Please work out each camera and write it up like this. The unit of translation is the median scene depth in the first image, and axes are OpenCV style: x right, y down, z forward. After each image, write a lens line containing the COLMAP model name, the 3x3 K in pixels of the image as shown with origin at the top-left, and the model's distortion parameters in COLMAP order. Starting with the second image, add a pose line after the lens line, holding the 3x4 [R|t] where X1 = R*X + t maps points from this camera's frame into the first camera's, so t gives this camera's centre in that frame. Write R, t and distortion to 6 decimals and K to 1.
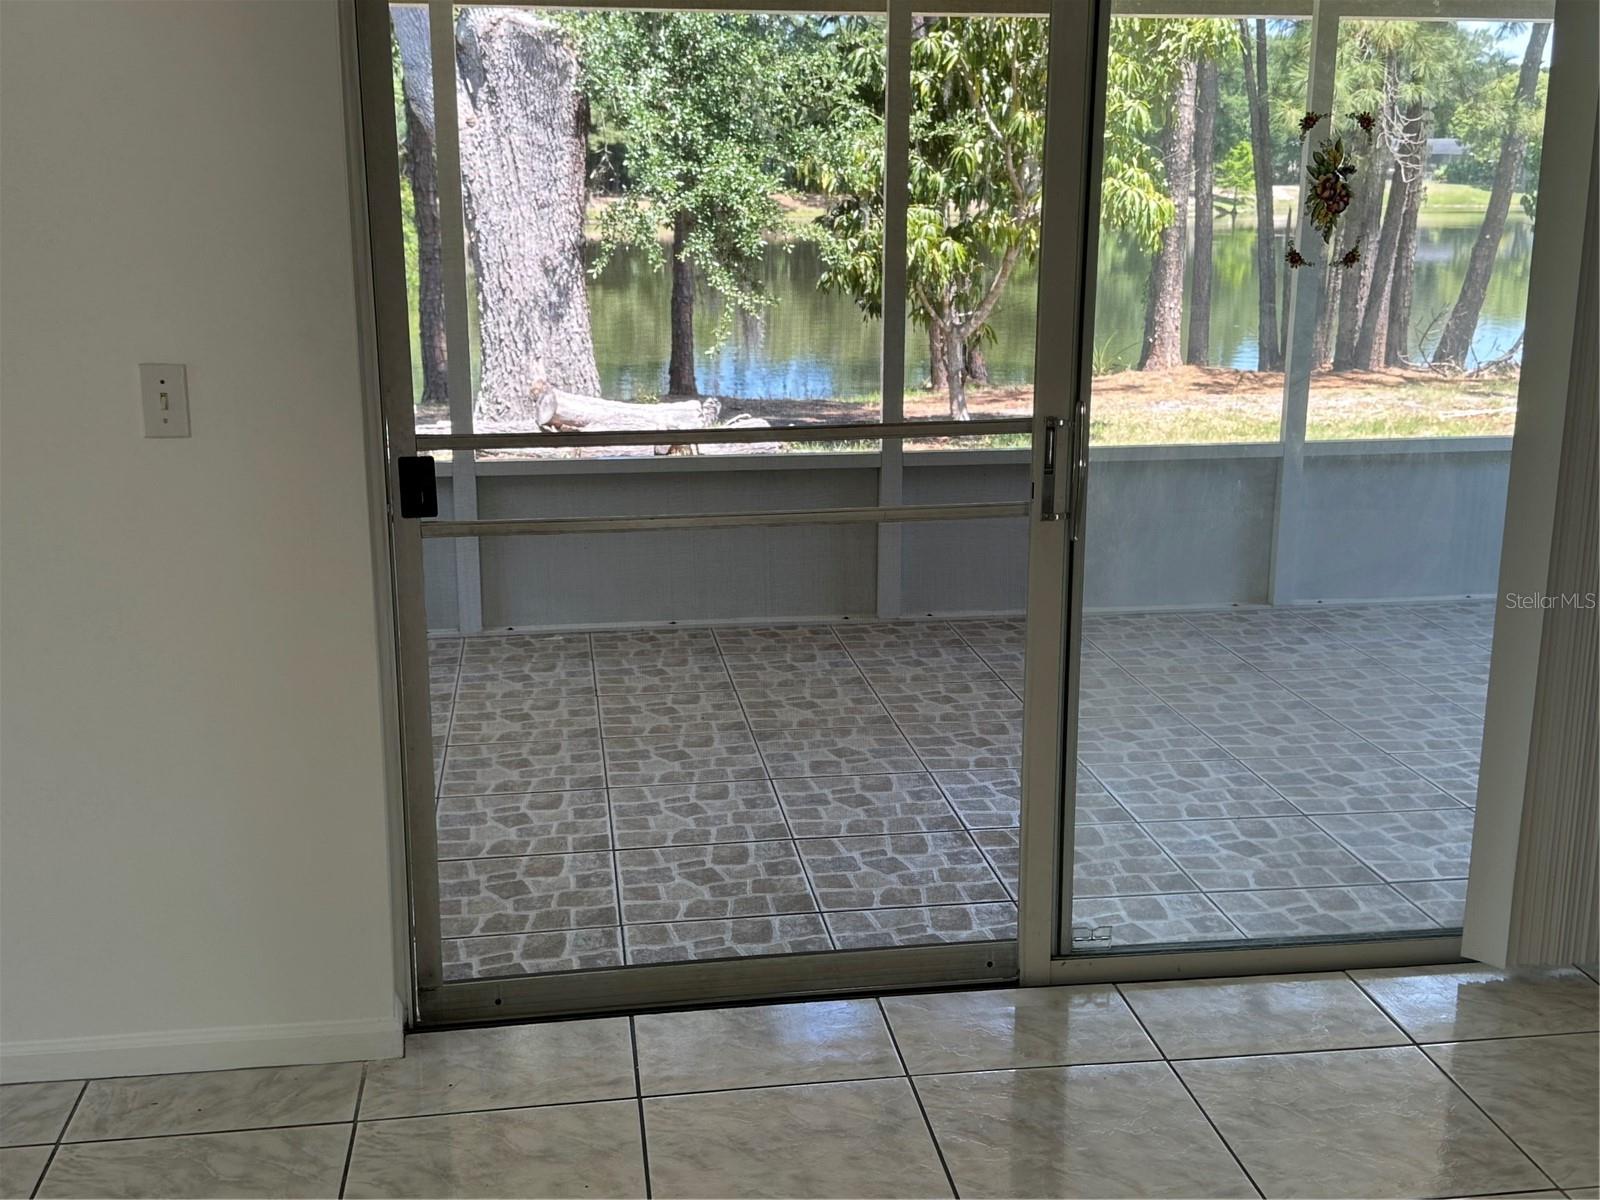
lens RADIAL K [[1787.7, 0, 800.0], [0, 1787.7, 600.0], [0, 0, 1]] dist [0.163817, -0.001923]
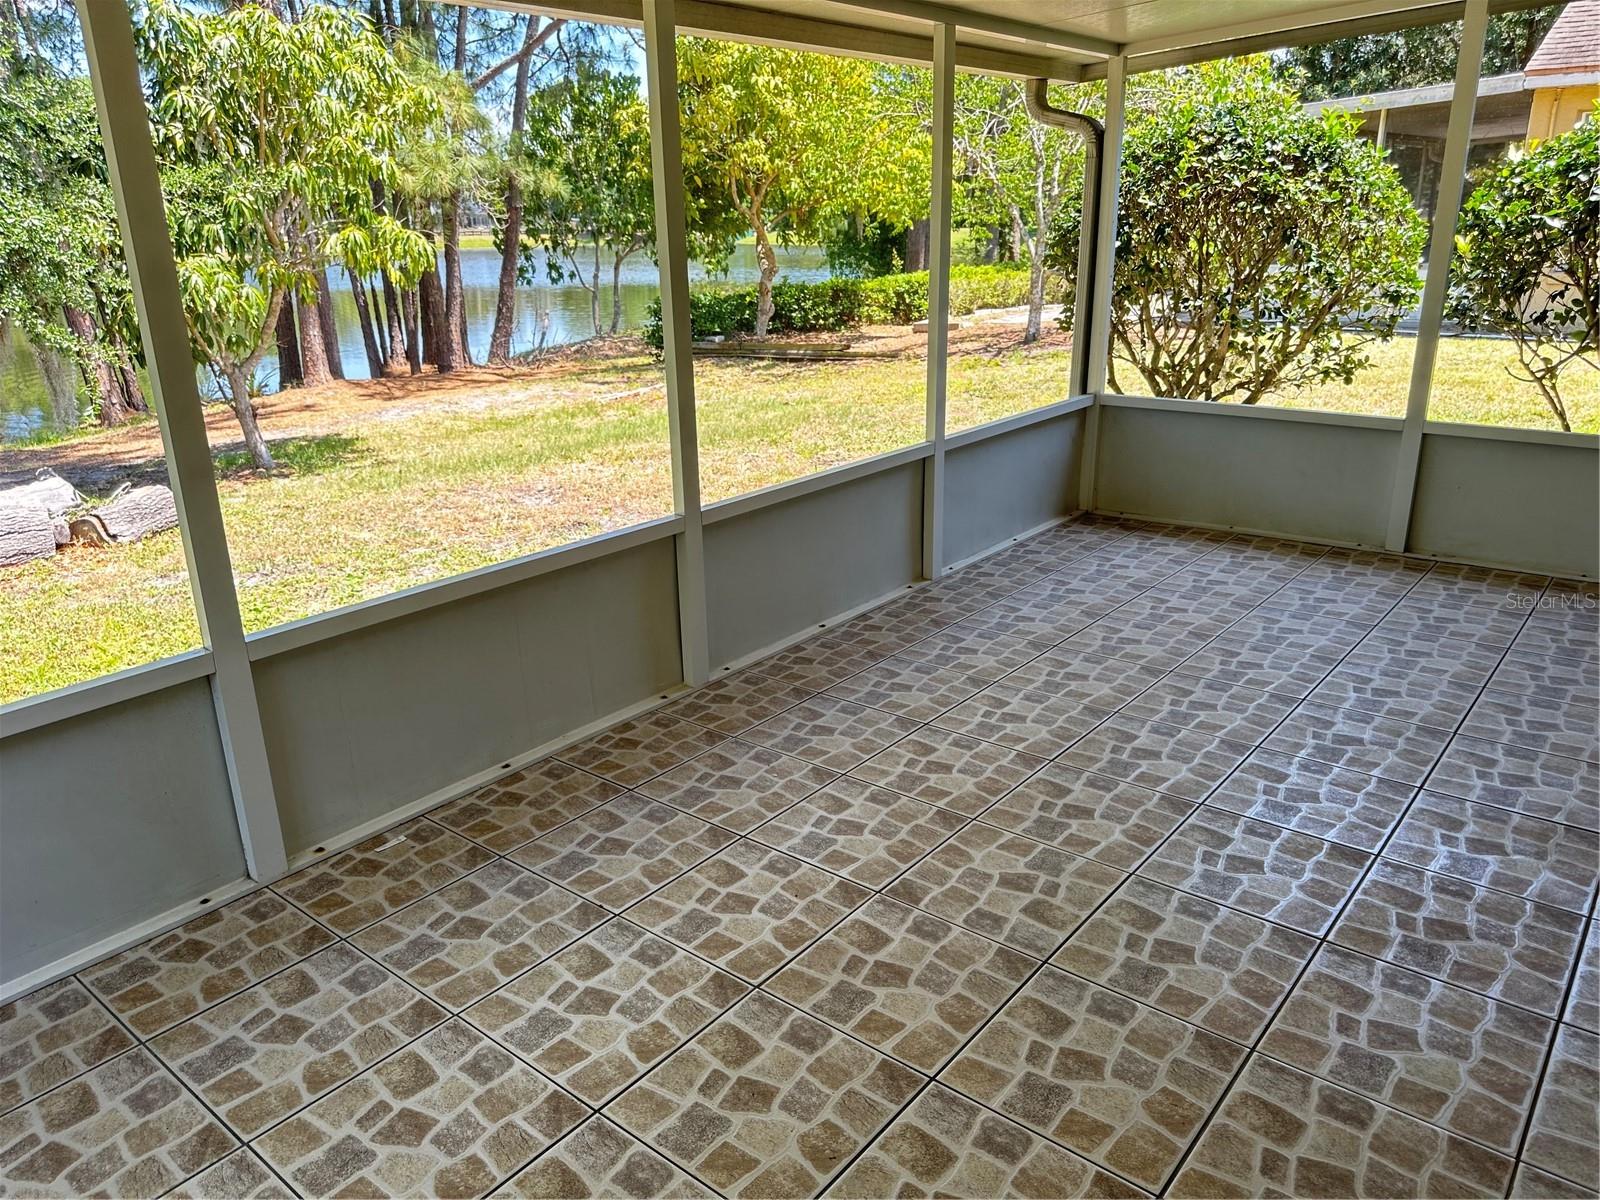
lens RADIAL K [[1140.1, 0, 800.0], [0, 1140.1, 600.0], [0, 0, 1]] dist [0.101236, -0.164906]
pose [[0.733534, -0.232948, 0.638485, -0.294968], [0.181788, 0.972447, 0.145942, -0.114689], [-0.654890, 0.009016, 0.755670, 0.526621]]
